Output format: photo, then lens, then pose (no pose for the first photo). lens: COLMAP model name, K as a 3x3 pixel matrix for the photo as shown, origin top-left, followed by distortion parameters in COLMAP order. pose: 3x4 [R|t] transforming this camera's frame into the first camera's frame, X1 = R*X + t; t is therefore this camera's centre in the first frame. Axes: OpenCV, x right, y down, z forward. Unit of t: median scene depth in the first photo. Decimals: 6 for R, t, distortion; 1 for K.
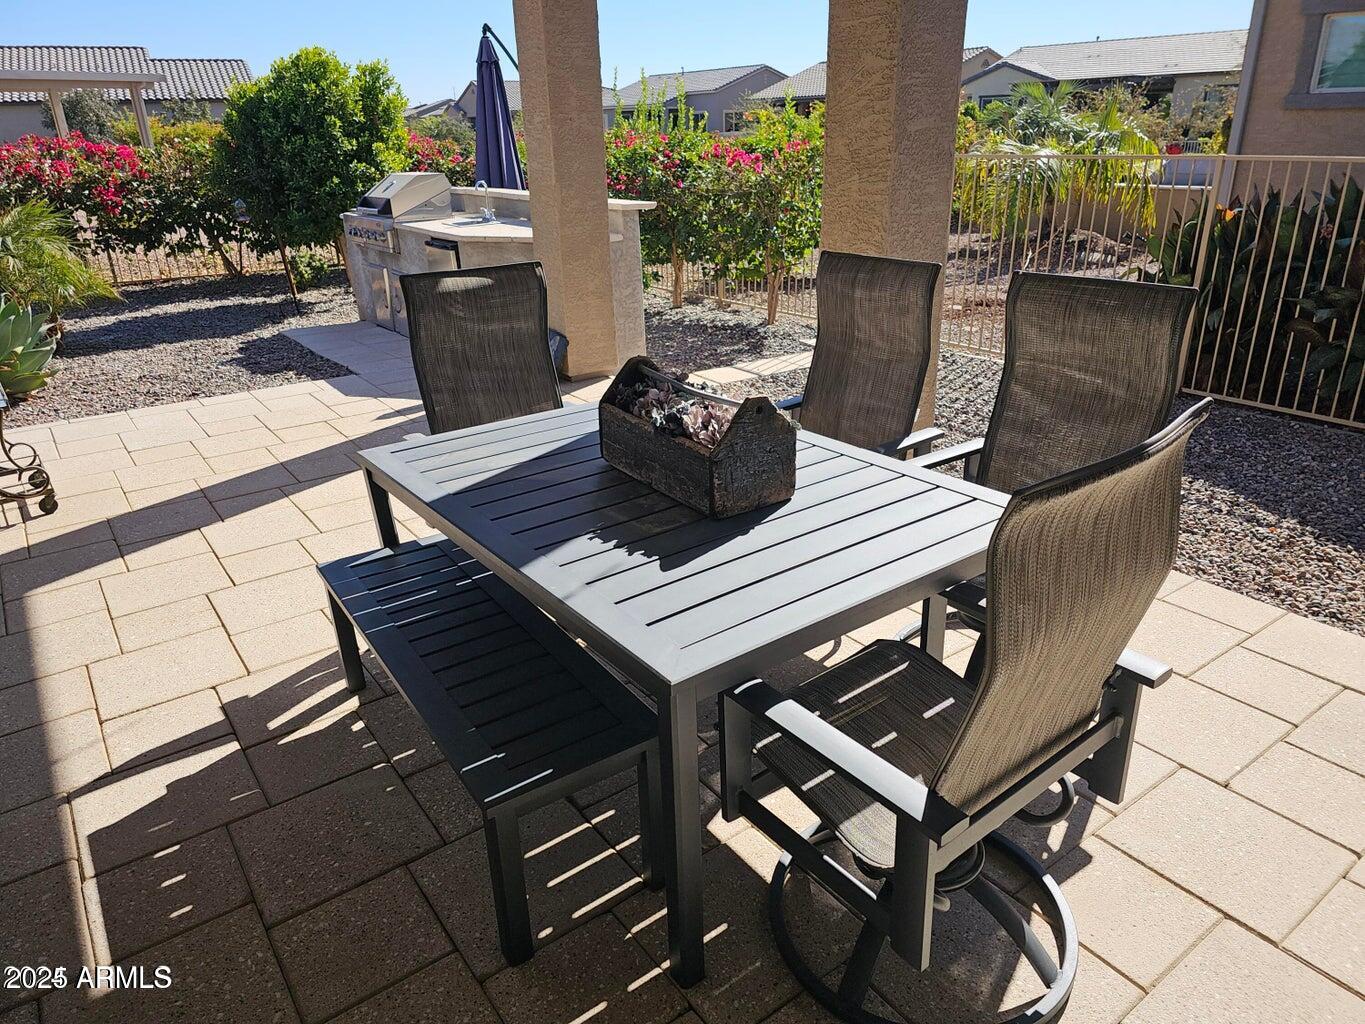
lens RADIAL K [[919.1, 0, 691.5], [0, 919.1, 513.2], [0, 0, 1]] dist [0.020809, -0.008347]
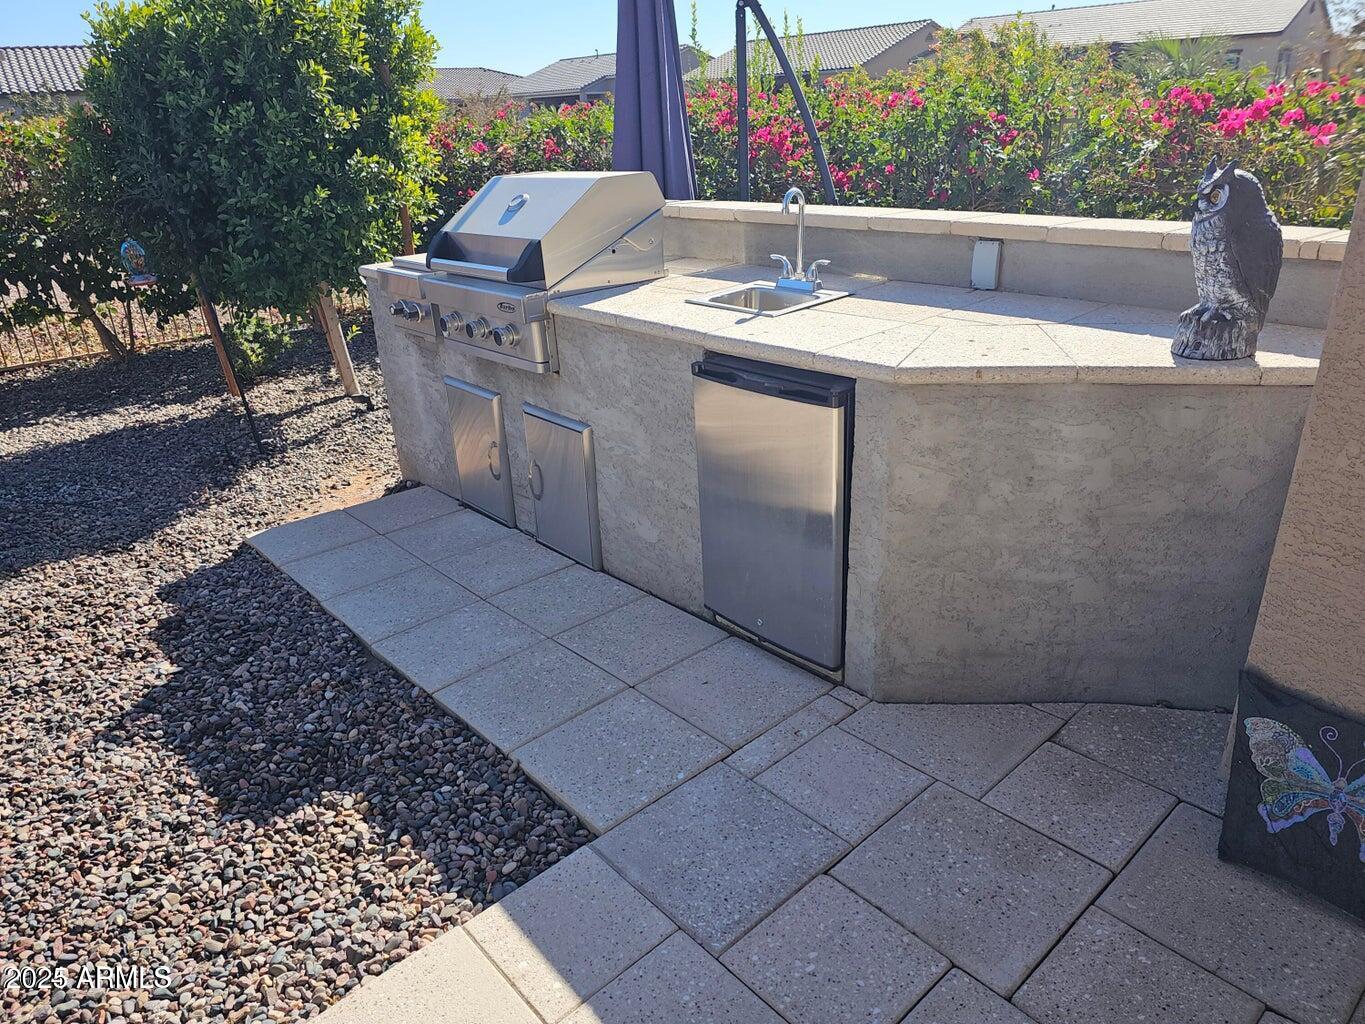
lens RADIAL K [[919.1, 0, 674.9], [0, 919.1, 512.1], [0, 0, 1]] dist [0.020809, -0.008347]
pose [[0.995353, -0.058985, 0.076113, -0.213599], [0.058247, 0.998232, 0.011881, -0.158791], [-0.076679, -0.007392, 0.997028, 0.423412]]
